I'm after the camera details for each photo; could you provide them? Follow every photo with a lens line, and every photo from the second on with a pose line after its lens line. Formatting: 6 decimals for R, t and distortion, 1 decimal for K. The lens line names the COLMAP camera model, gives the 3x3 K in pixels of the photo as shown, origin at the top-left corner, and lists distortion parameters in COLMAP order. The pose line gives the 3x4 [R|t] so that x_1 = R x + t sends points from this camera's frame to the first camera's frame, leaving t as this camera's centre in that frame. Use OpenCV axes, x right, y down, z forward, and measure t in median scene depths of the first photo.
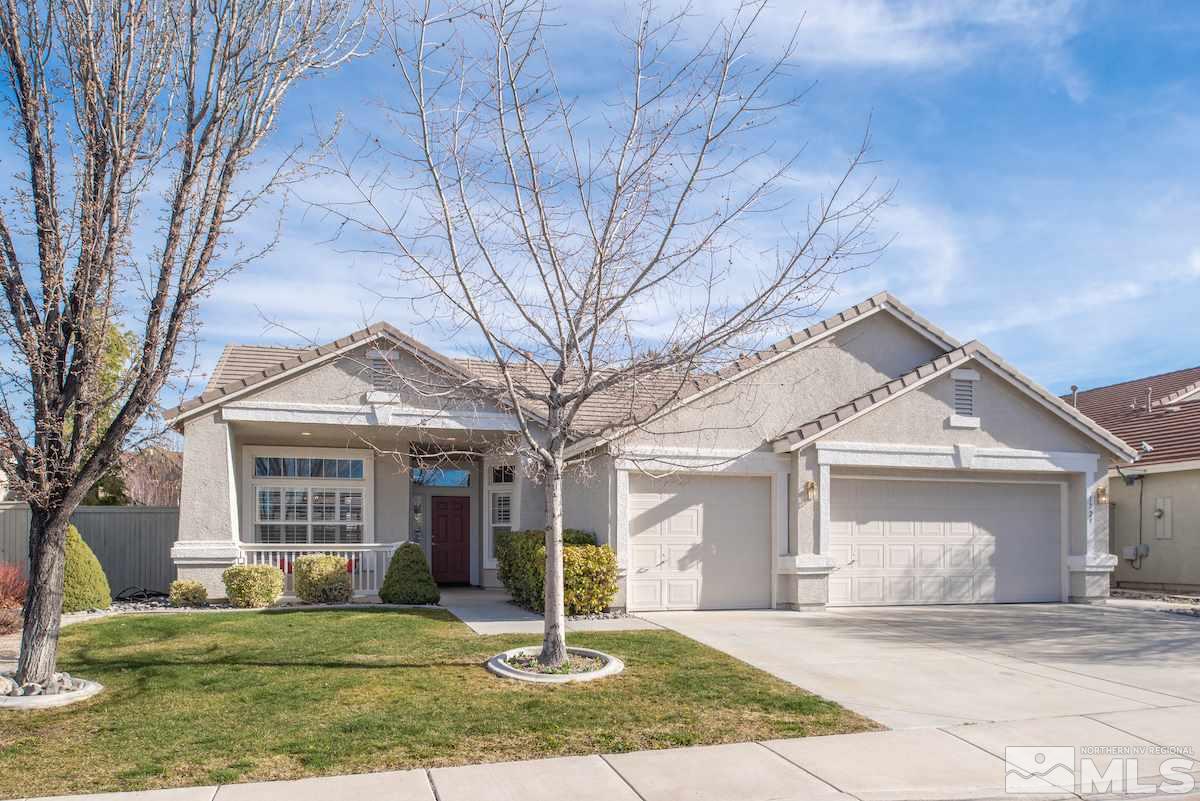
lens RADIAL K [[754.1, 0, 601.2], [0, 754.1, 303.8], [0, 0, 1]] dist [-0.002961, -0.003435]
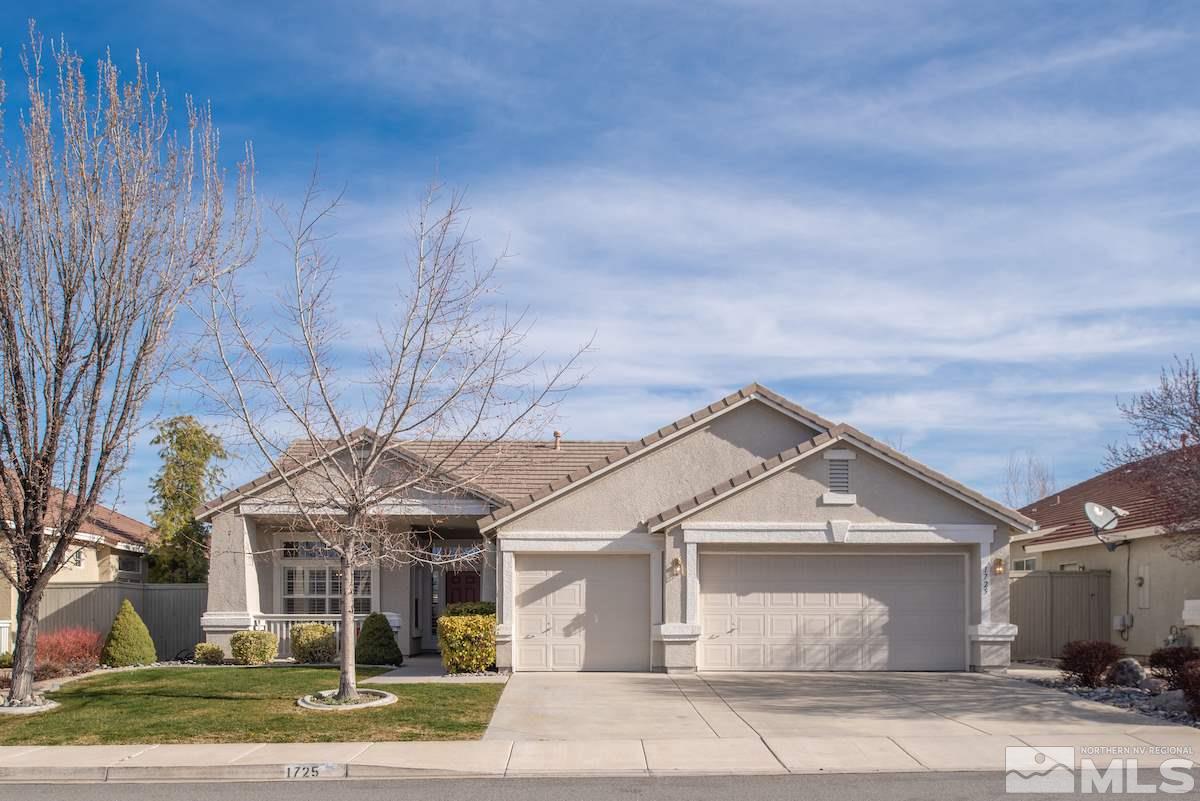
lens RADIAL K [[827.5, 0, 614.2], [0, 827.5, 311.1], [0, 0, 1]] dist [-0.003308, -0.001053]
pose [[0.974972, -0.077590, -0.208347, 0.444995], [0.068513, 0.996374, -0.050446, -0.075427], [0.211506, 0.034909, 0.976753, -0.239540]]
